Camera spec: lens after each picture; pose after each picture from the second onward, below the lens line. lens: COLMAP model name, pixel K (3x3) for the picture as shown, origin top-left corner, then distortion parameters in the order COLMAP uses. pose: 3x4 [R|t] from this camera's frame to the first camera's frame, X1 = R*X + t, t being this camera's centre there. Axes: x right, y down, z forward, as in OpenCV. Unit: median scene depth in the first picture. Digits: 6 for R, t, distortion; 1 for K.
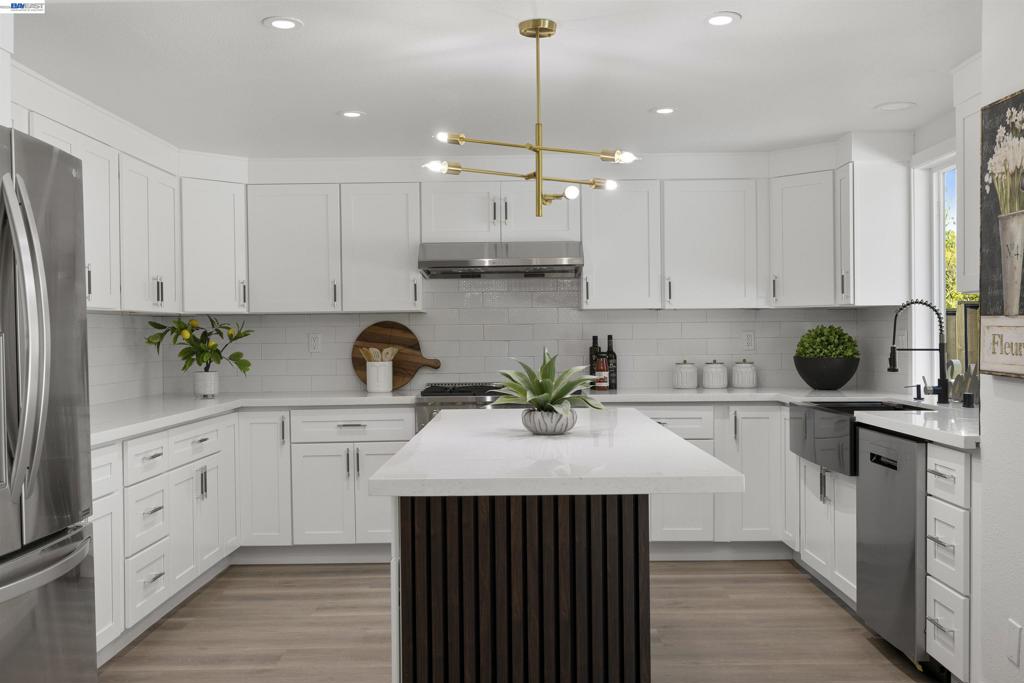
lens RADIAL K [[984.7, 0, 512.0], [0, 984.7, 341.5], [0, 0, 1]] dist [-0.001480, 0.010110]
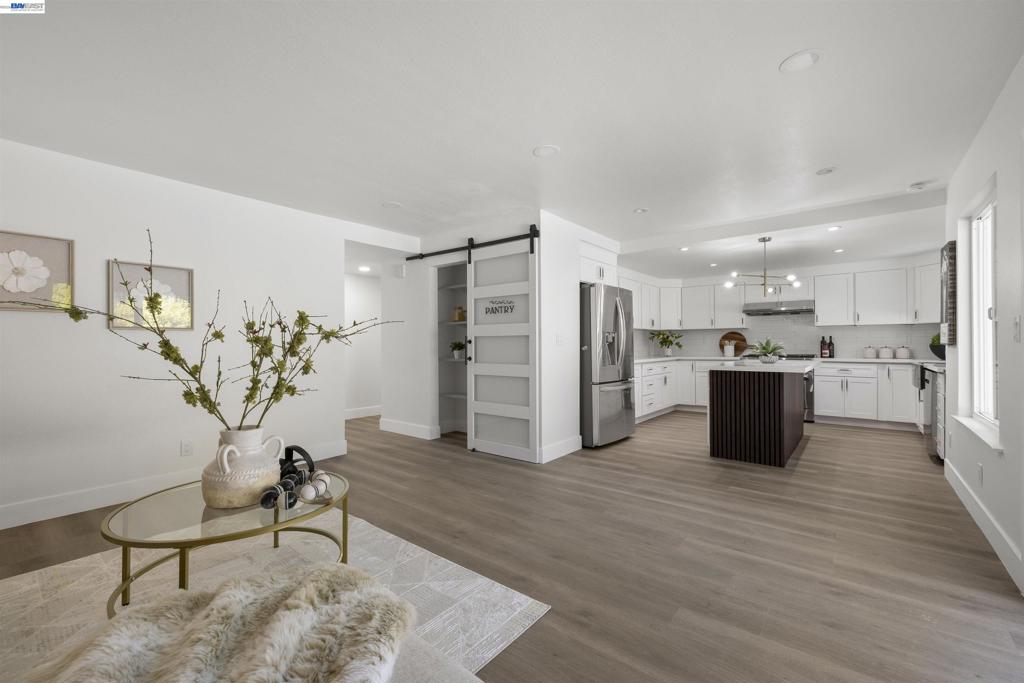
lens RADIAL K [[428.3, 0, 512.0], [0, 428.3, 341.5], [0, 0, 1]] dist [0.000888, -0.000917]
pose [[0.782139, 0.001333, -0.623103, 0.153438], [-0.007769, 0.999941, -0.007613, 0.023422], [0.623056, 0.010796, 0.782103, -0.381912]]
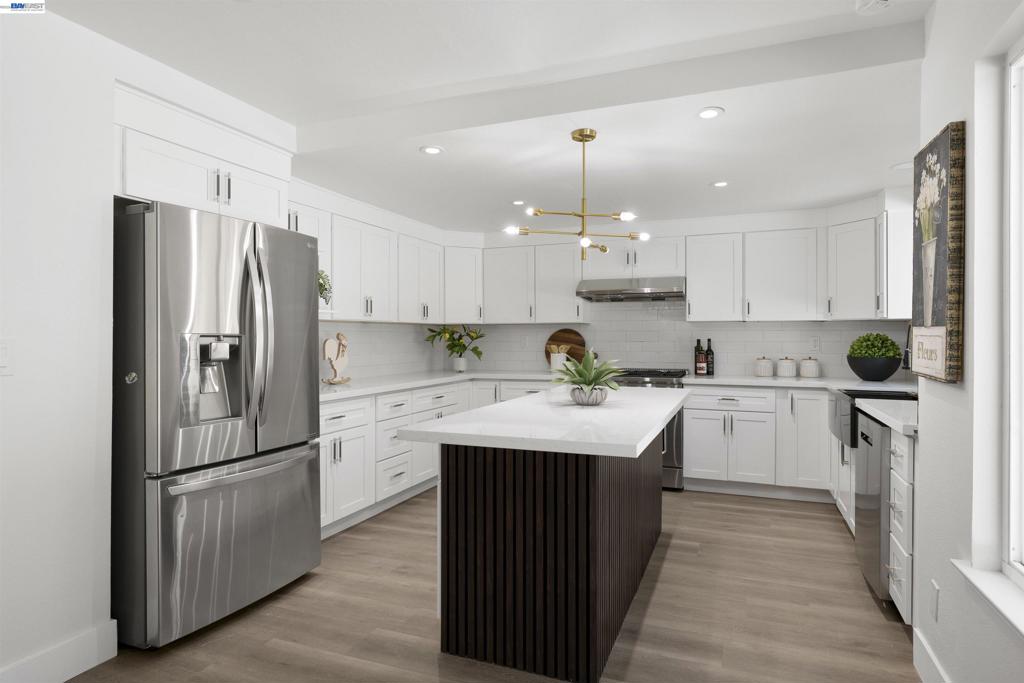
lens RADIAL K [[577.8, 0, 514.5], [0, 577.8, 335.1], [0, 0, 1]] dist [0.000097, -0.000170]
pose [[0.932368, 0.008187, -0.361419, 0.149082], [-0.011367, 0.999913, -0.006675, -0.002938], [0.361333, 0.010332, 0.932380, 0.083351]]
